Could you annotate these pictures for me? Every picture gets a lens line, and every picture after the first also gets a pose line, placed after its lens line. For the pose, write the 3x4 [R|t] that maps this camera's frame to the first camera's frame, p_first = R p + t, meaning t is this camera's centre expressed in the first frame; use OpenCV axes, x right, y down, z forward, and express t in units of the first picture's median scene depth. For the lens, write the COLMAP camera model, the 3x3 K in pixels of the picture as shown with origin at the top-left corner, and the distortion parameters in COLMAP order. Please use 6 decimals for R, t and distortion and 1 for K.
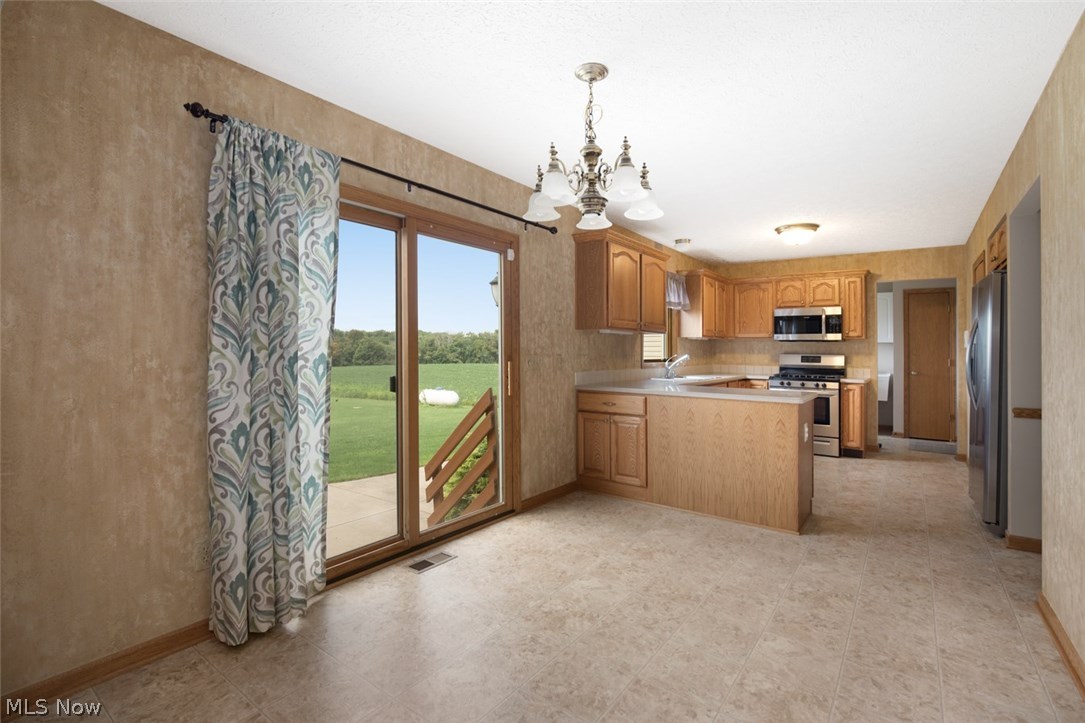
lens RADIAL K [[495.3, 0, 539.8], [0, 495.3, 353.4], [0, 0, 1]] dist [-0.003319, -0.000167]
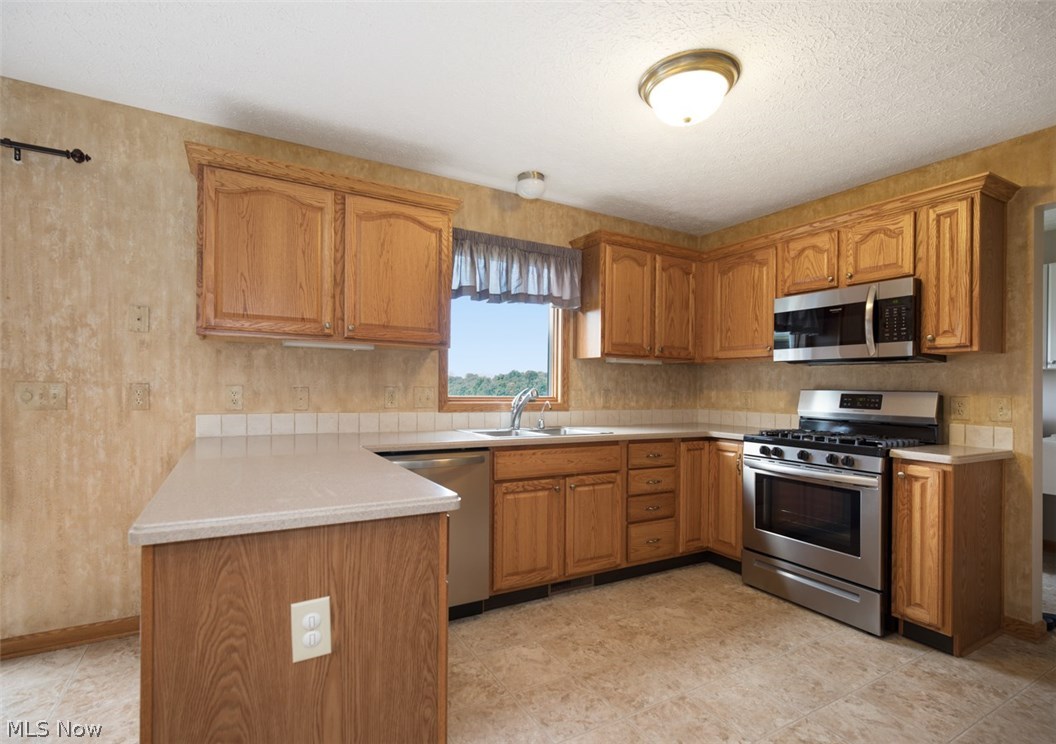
lens RADIAL K [[497.2, 0, 517.2], [0, 497.2, 394.8], [0, 0, 1]] dist [0.003495, 0.000539]
pose [[0.910758, 0.009586, -0.412830, 0.466000], [-0.009067, 0.999954, 0.003216, 0.007197], [0.412841, 0.000814, 0.910803, 0.462372]]
